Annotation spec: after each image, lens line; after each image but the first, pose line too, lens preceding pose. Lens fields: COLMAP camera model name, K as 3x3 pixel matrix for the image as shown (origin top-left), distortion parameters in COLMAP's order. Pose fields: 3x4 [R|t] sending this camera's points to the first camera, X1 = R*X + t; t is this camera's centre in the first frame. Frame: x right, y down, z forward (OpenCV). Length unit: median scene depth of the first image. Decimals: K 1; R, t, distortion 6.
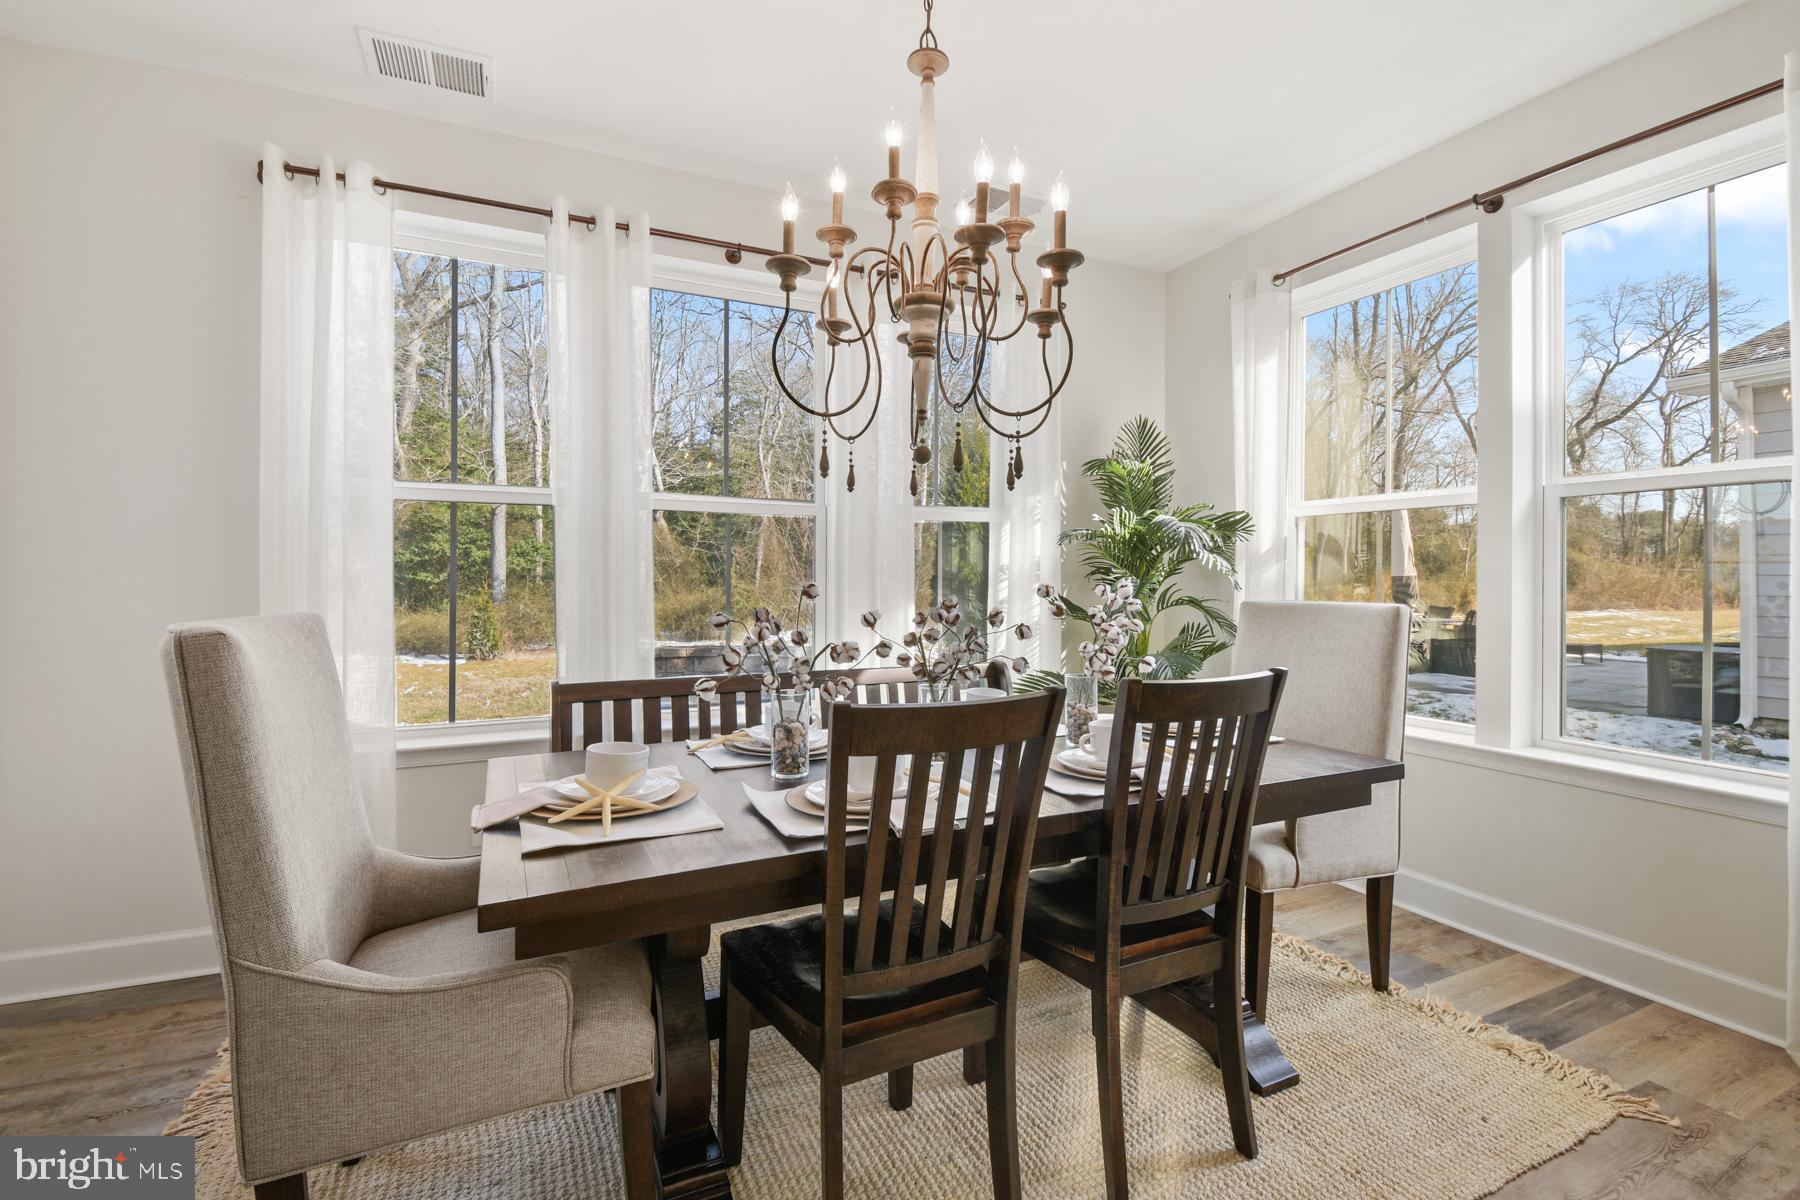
lens RADIAL K [[804.3, 0, 894.4], [0, 804.3, 573.4], [0, 0, 1]] dist [0.028679, -0.024174]
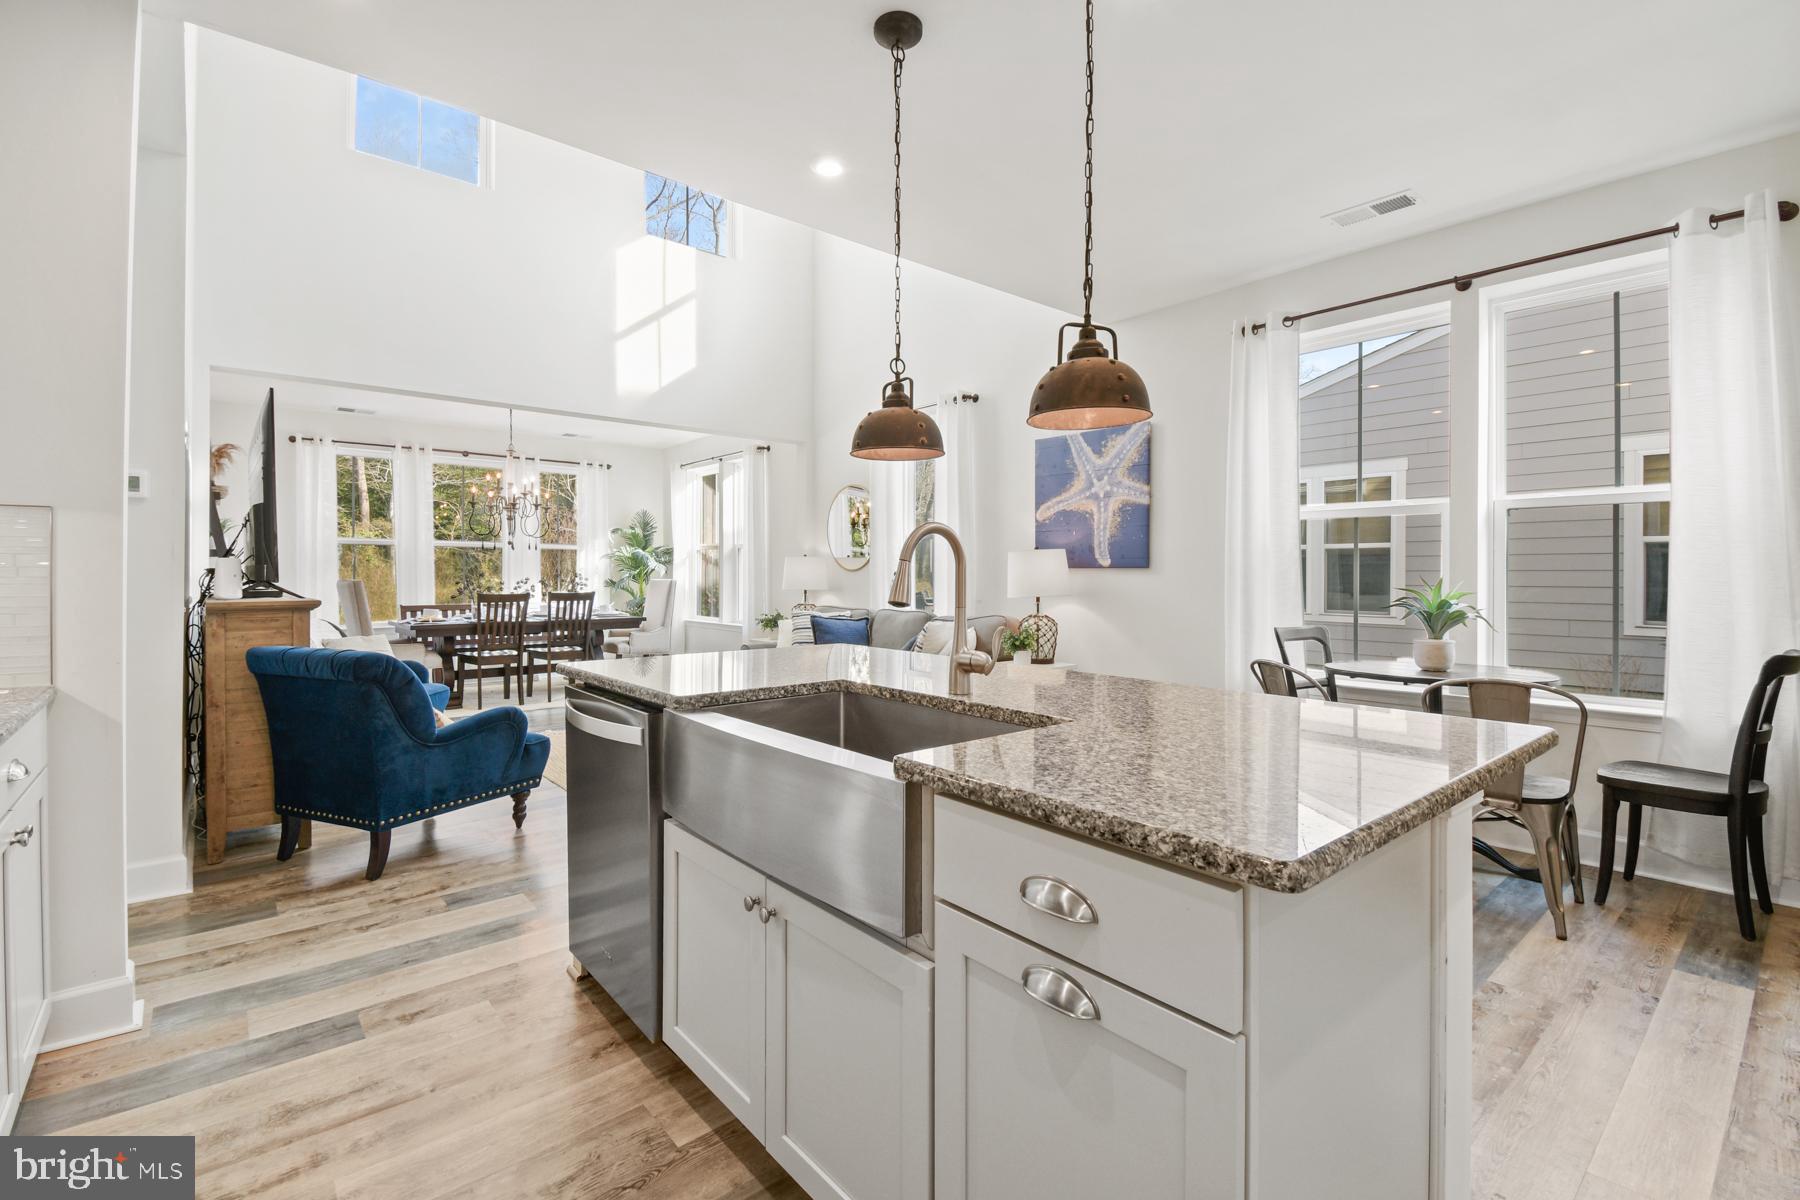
lens RADIAL K [[804.3, 0, 894.4], [0, 804.3, 573.4], [0, 0, 1]] dist [0.028679, -0.024174]
pose [[0.965751, 0.000128, 0.259472, 0.581867], [-0.001485, 0.999986, 0.005036, -0.006169], [-0.259468, -0.005249, 0.965738, -2.400211]]
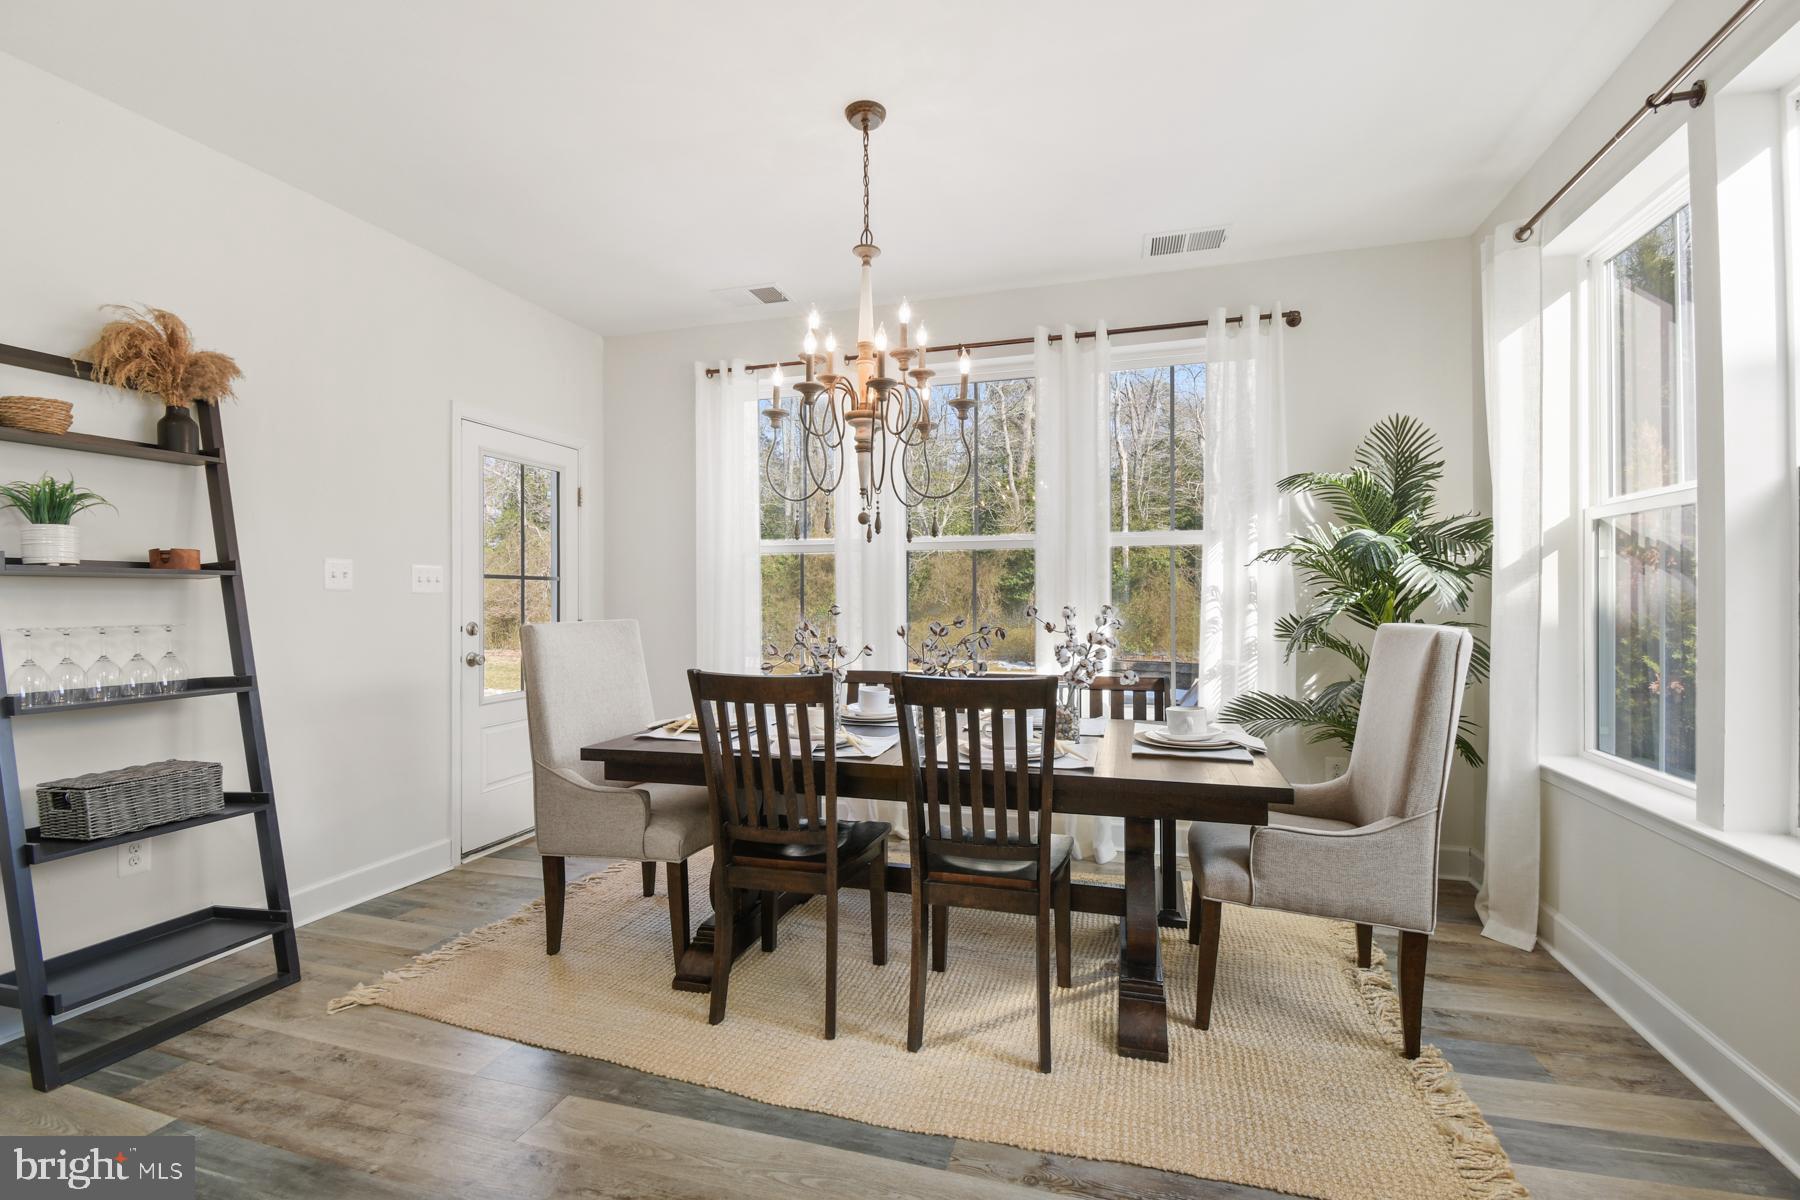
lens RADIAL K [[794.1, 0, 904.0], [0, 794.1, 595.6], [0, 0, 1]] dist [0.030930, -0.025332]
pose [[0.748174, -0.007281, -0.663462, 0.685502], [0.009982, 0.999950, 0.000282, -0.003534], [0.663427, -0.006833, 0.748210, -0.028192]]
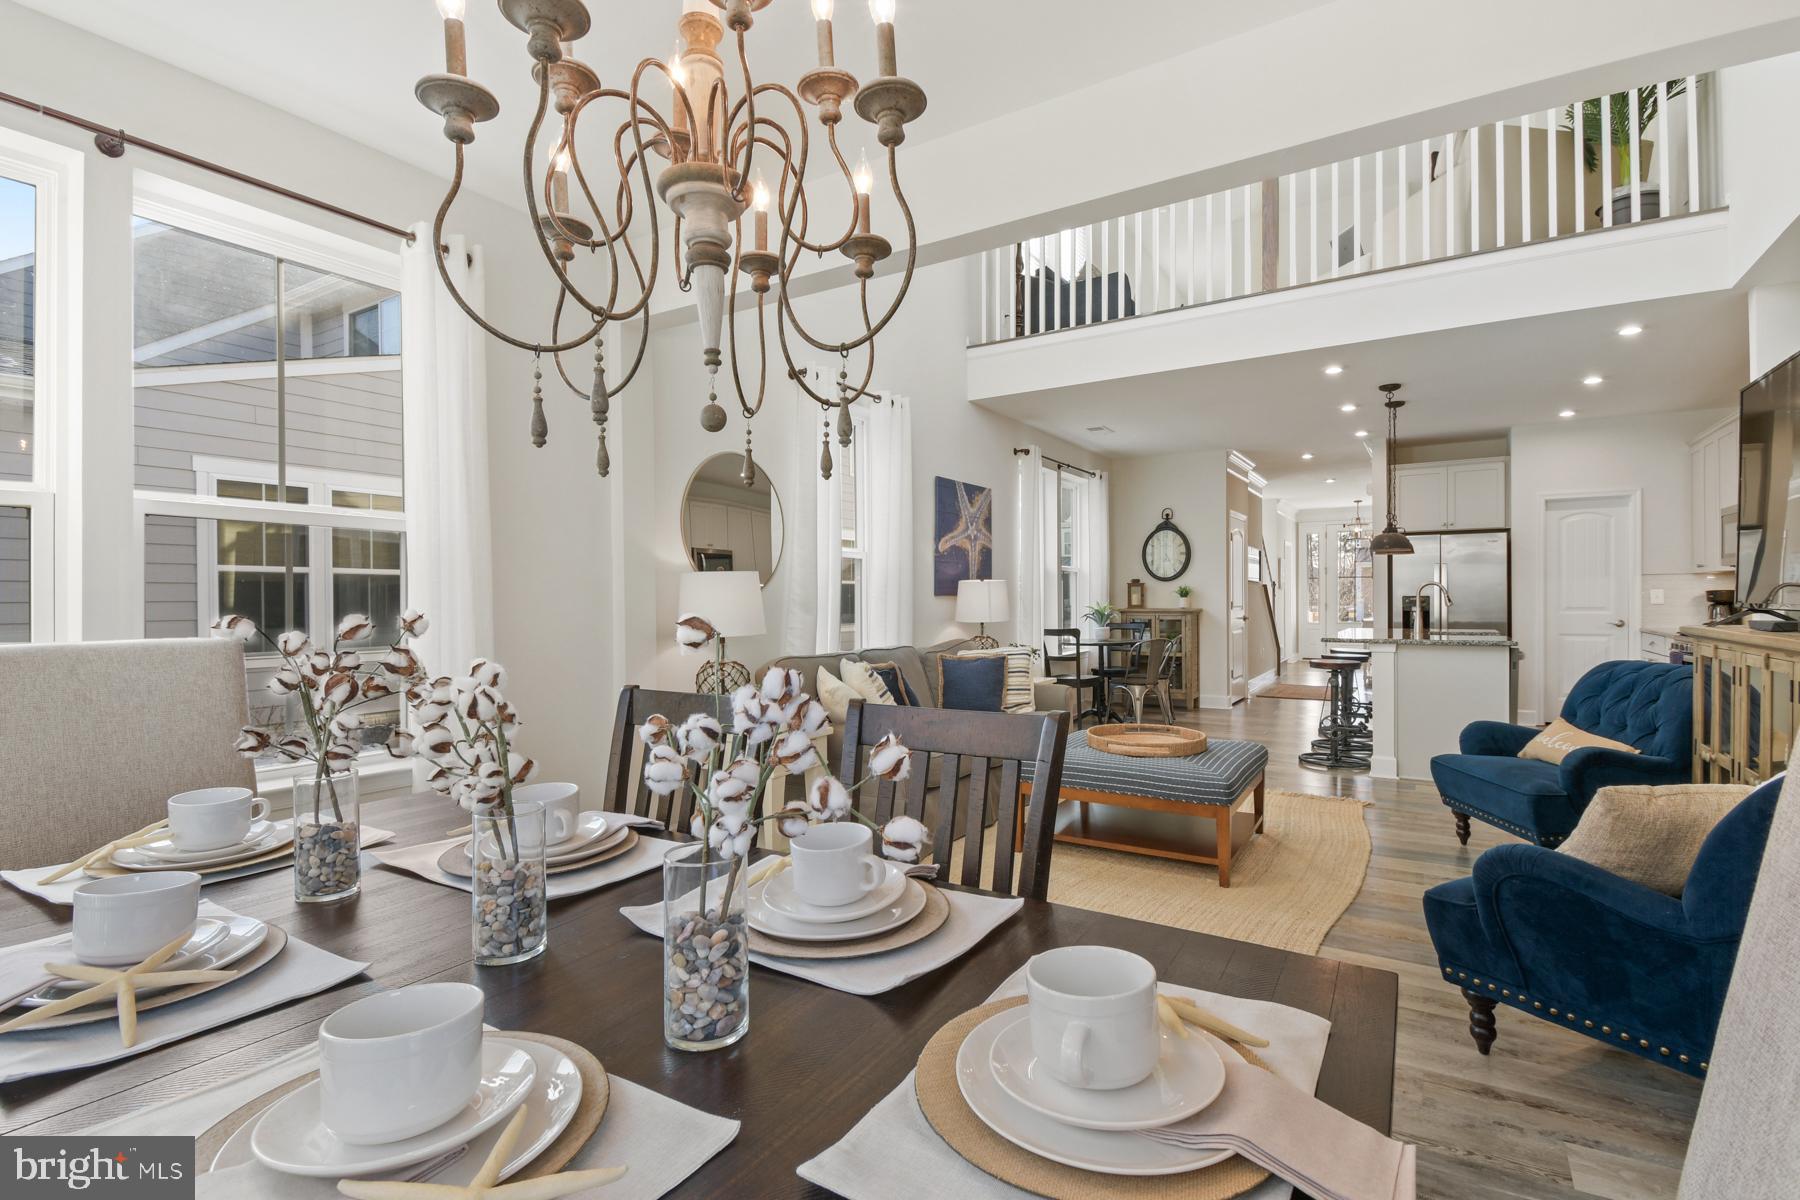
lens RADIAL K [[842.5, 0, 904.3], [0, 842.5, 605.2], [0, 0, 1]] dist [0.036095, -0.027062]
pose [[-0.544346, -0.004712, 0.838848, -0.420995], [0.001432, 0.999978, 0.006546, 0.001480], [-0.838860, 0.004765, -0.544327, 0.810256]]
